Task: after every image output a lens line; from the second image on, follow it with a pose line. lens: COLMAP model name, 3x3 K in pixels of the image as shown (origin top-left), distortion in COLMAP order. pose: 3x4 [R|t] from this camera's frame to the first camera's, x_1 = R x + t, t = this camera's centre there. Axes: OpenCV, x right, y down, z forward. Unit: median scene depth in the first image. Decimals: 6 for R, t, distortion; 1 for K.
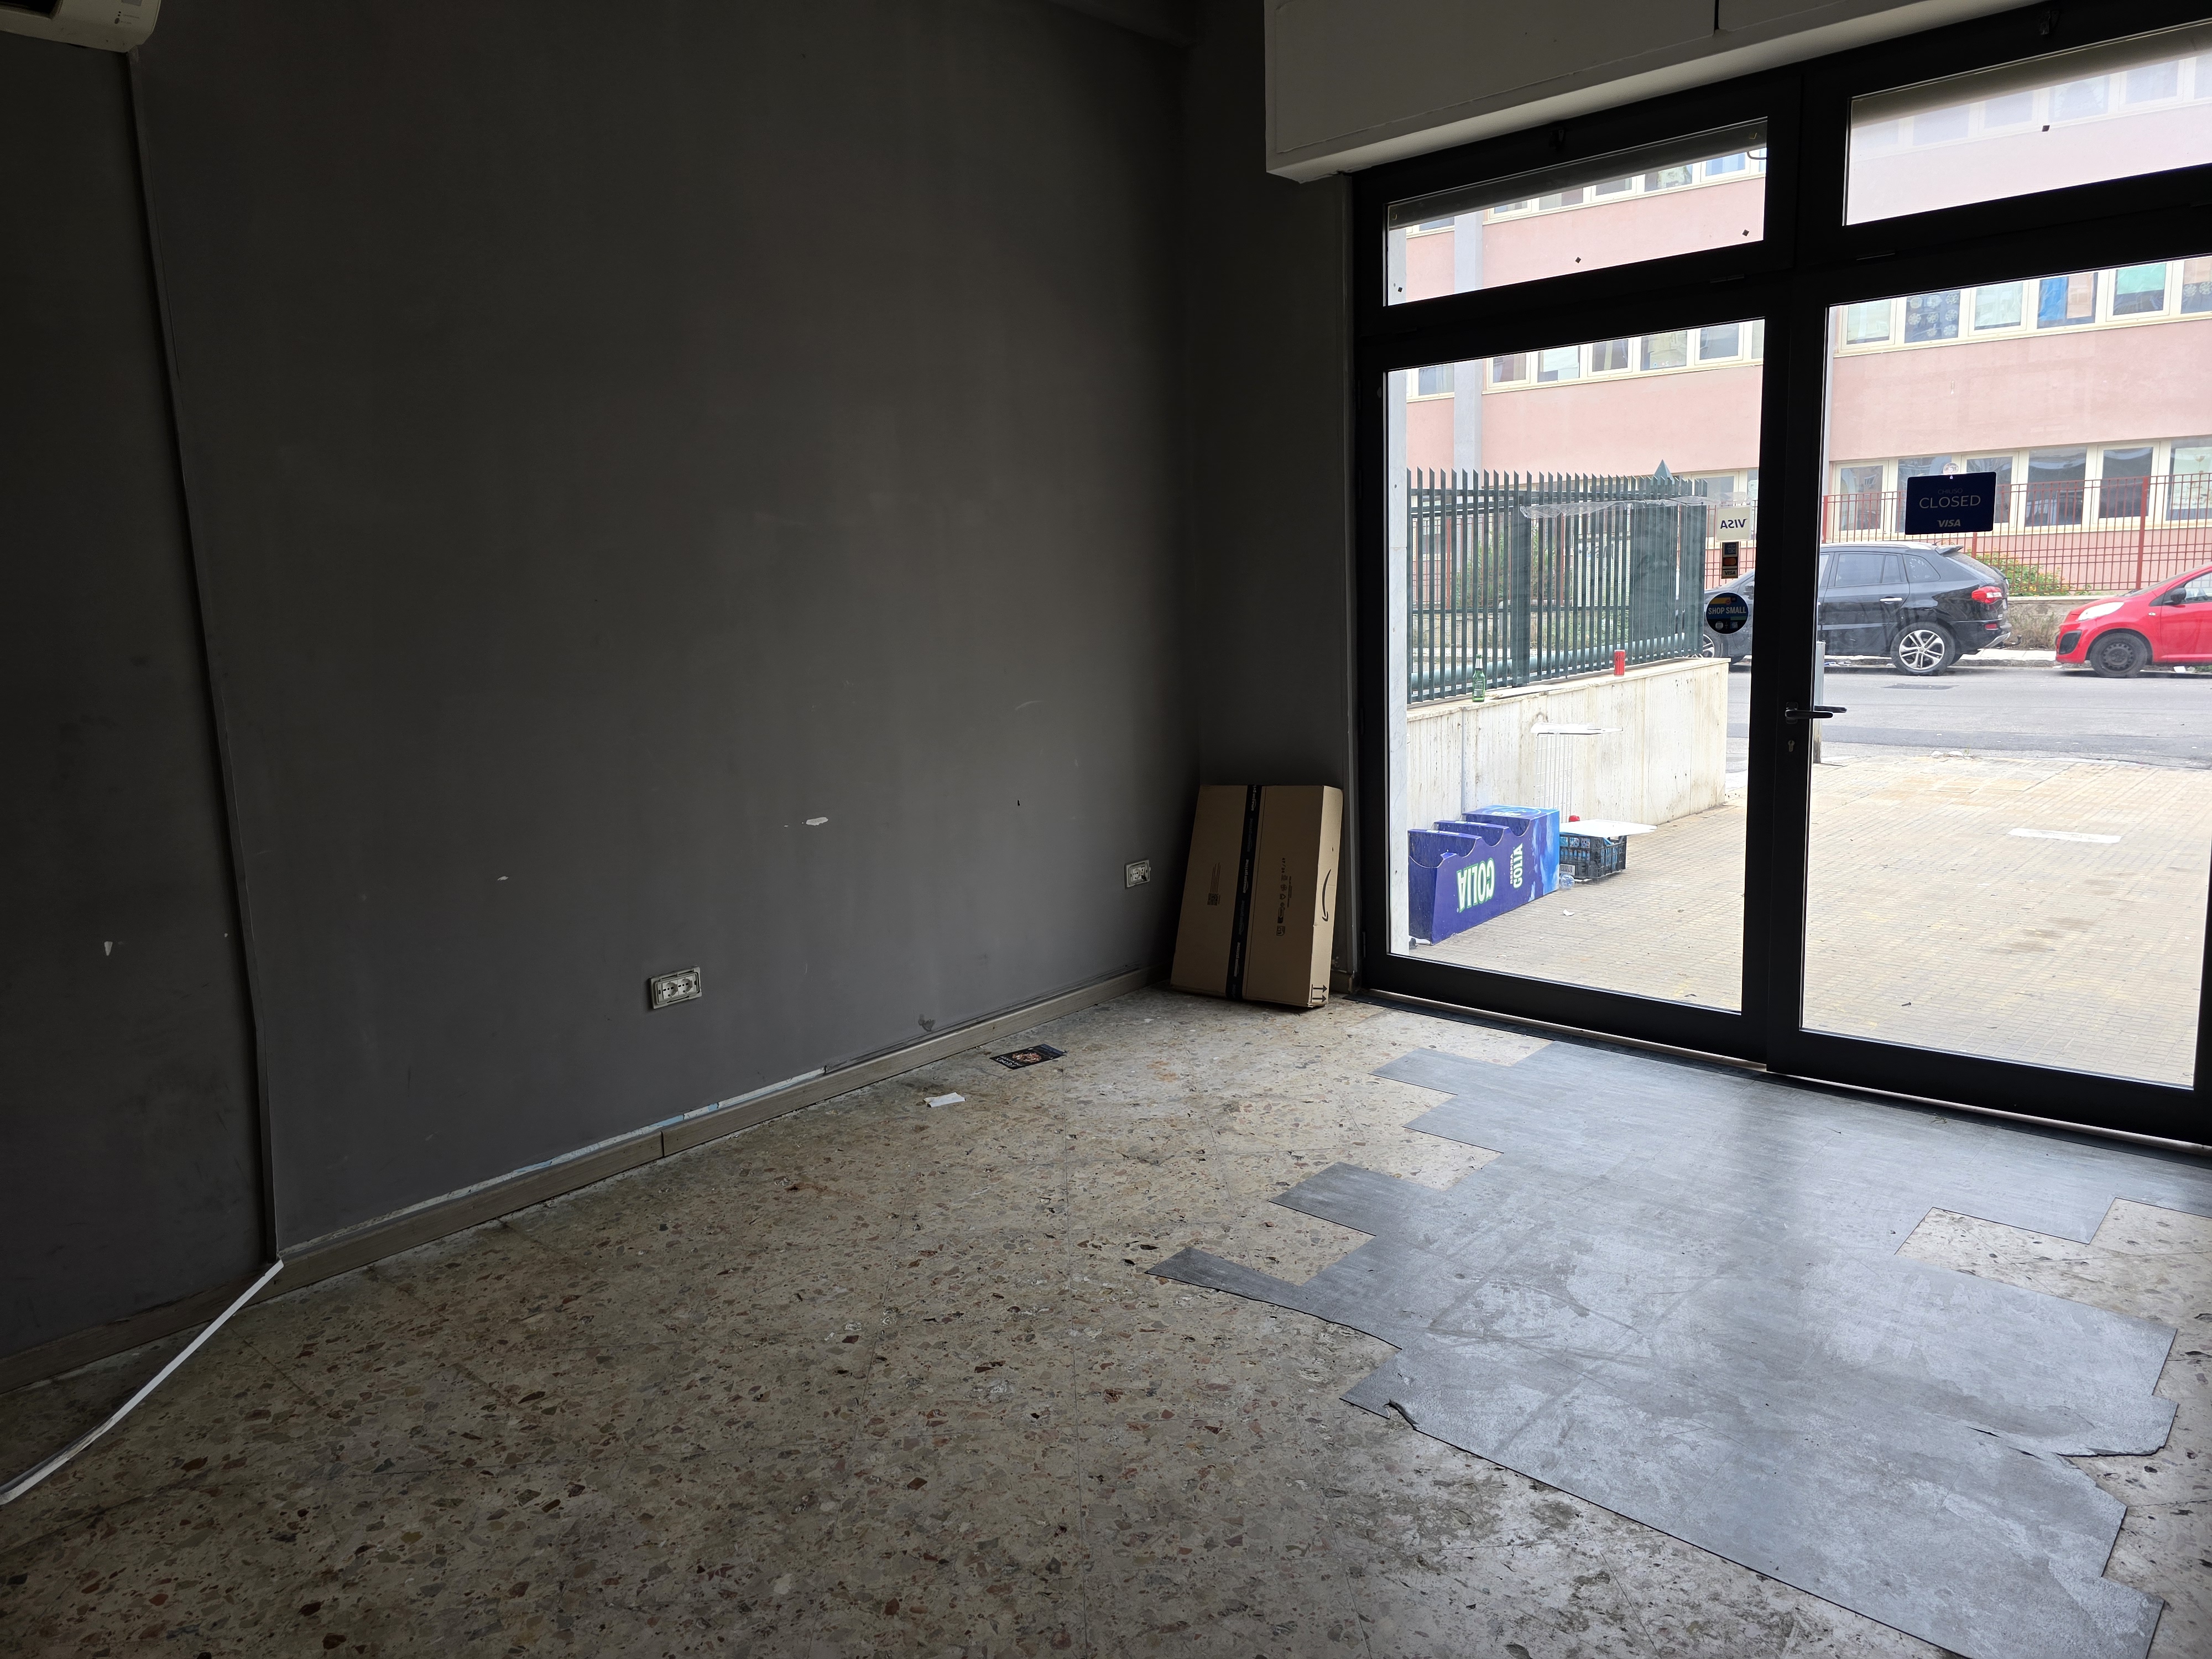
lens RADIAL K [[1487.7, 0, 1106.9], [0, 1487.7, 806.1], [0, 0, 1]] dist [0.082916, -0.079380]
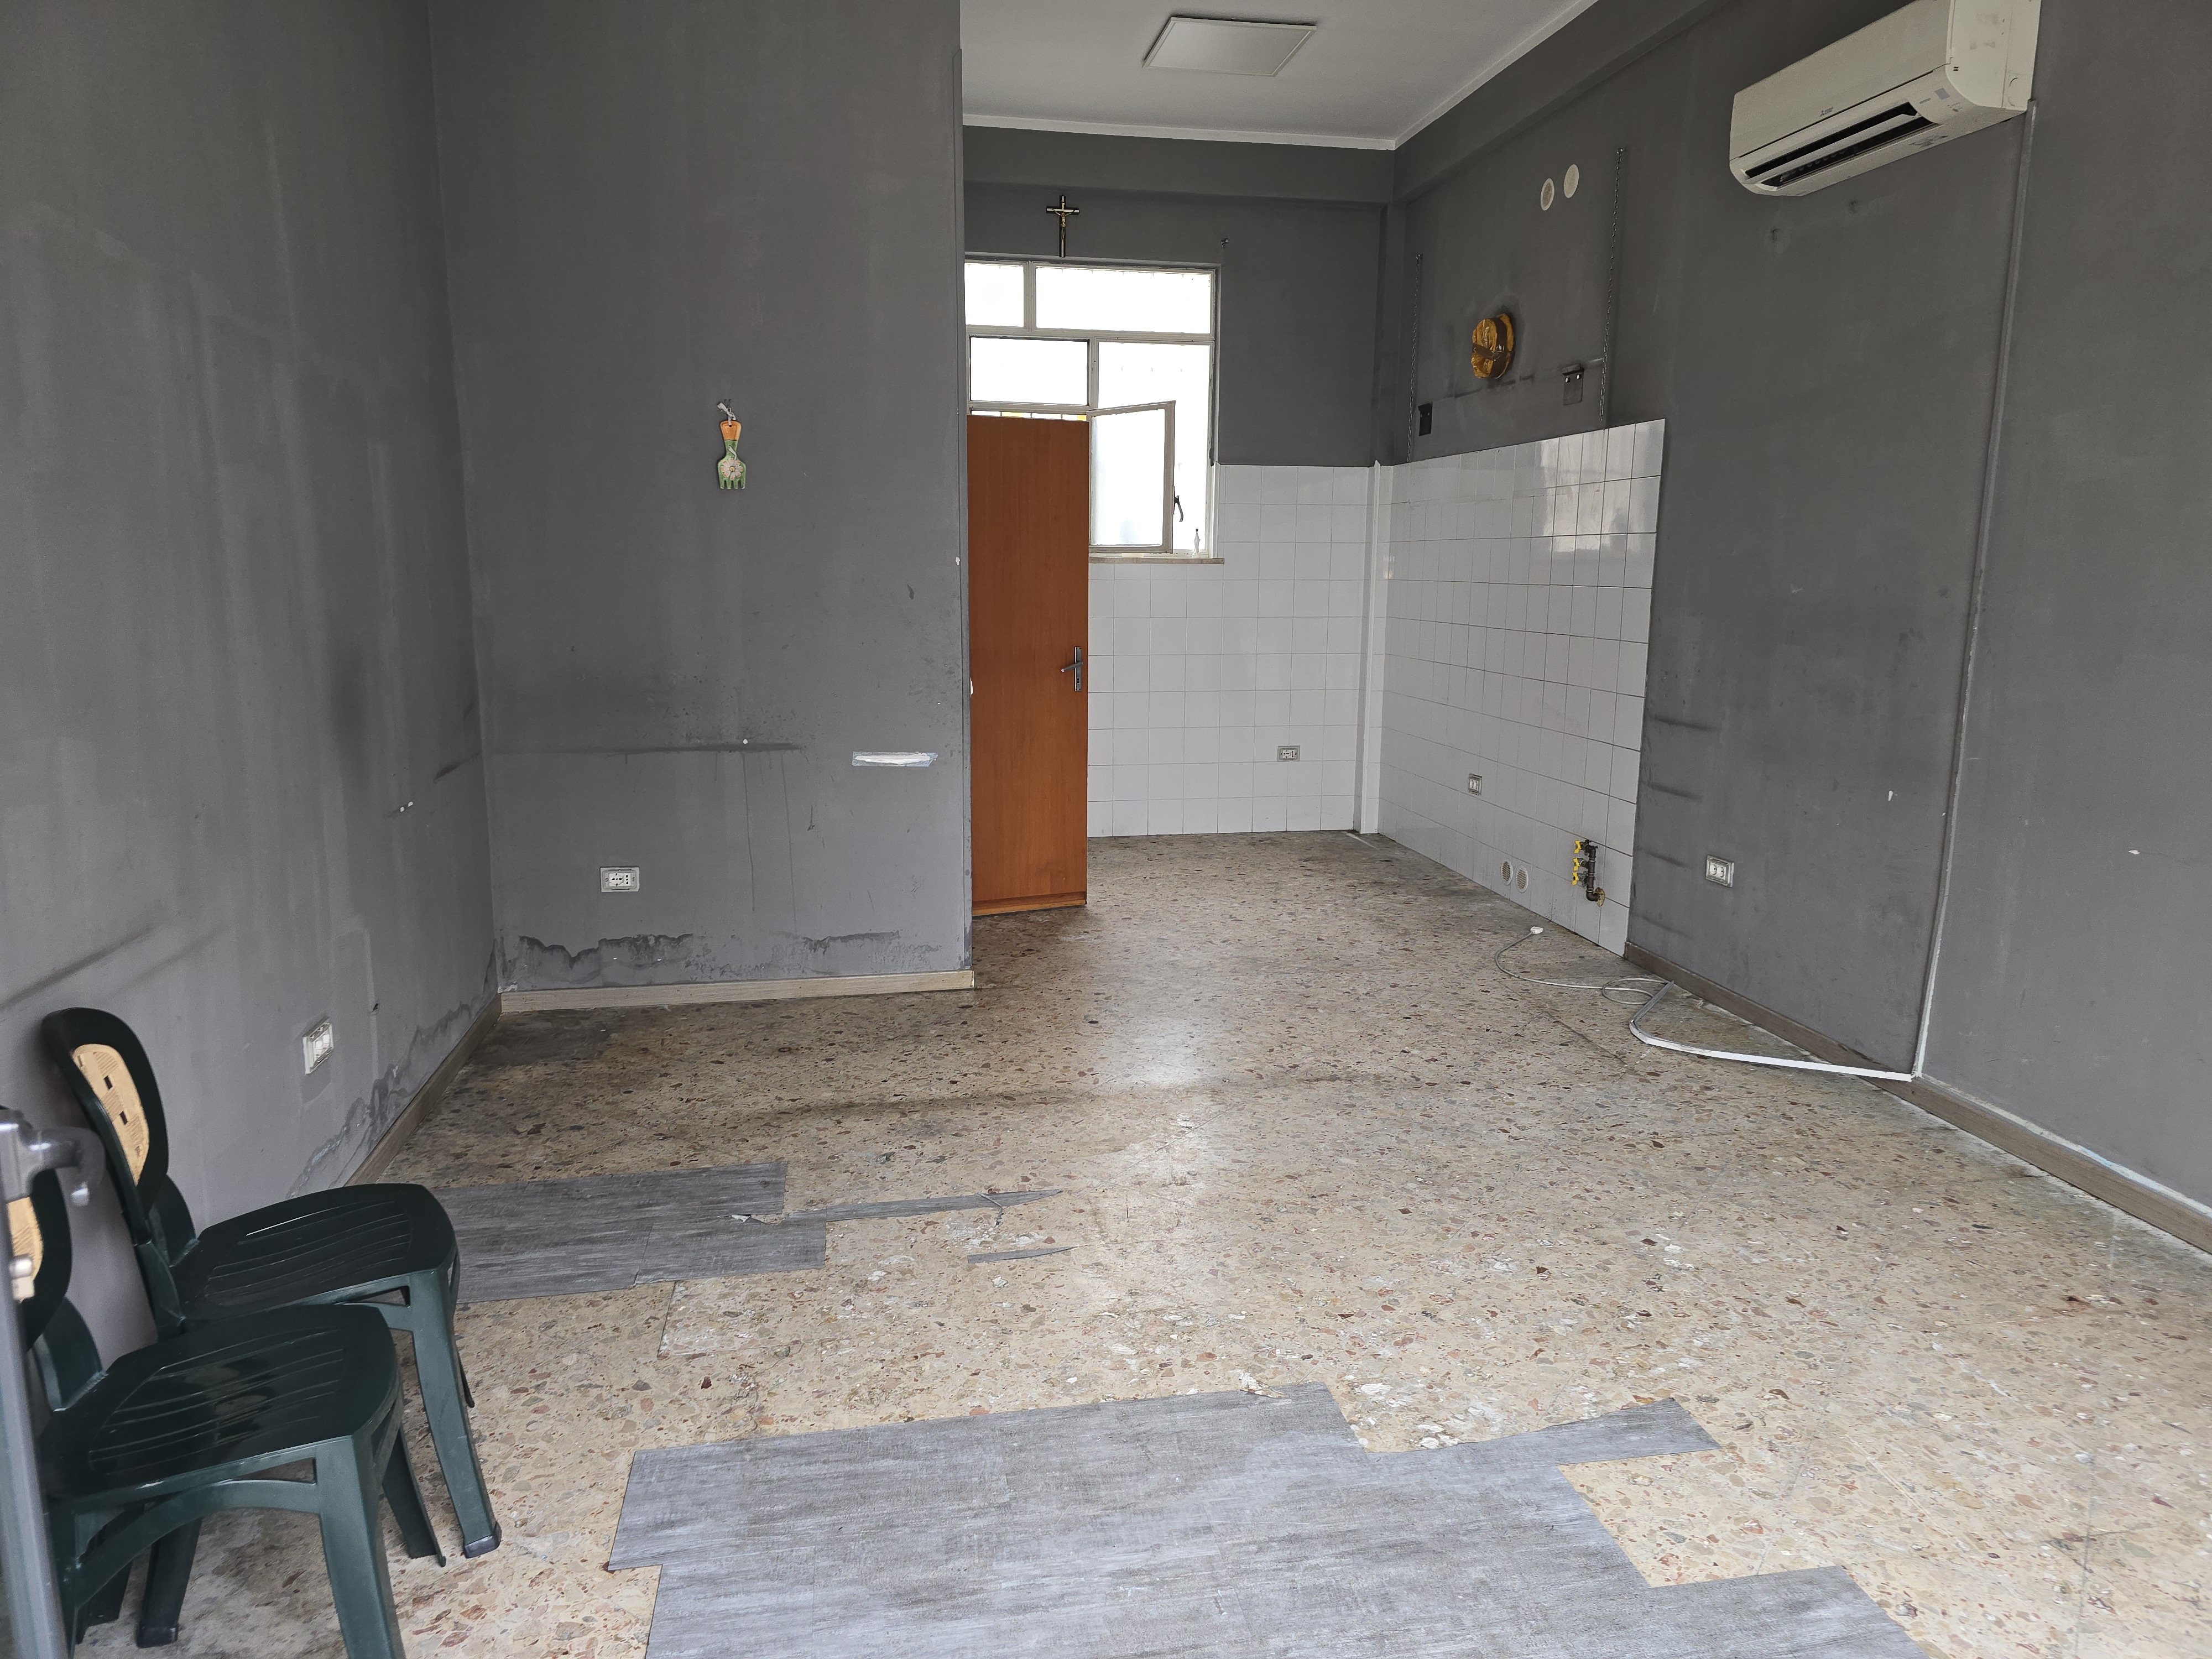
lens RADIAL K [[1481.7, 0, 1115.3], [0, 1481.7, 813.0], [0, 0, 1]] dist [0.070820, -0.061561]
pose [[-0.607113, 0.166787, -0.776914, 0.762136], [-0.108962, 0.951014, 0.289310, -0.189857], [0.787109, 0.260298, -0.559200, 1.086801]]
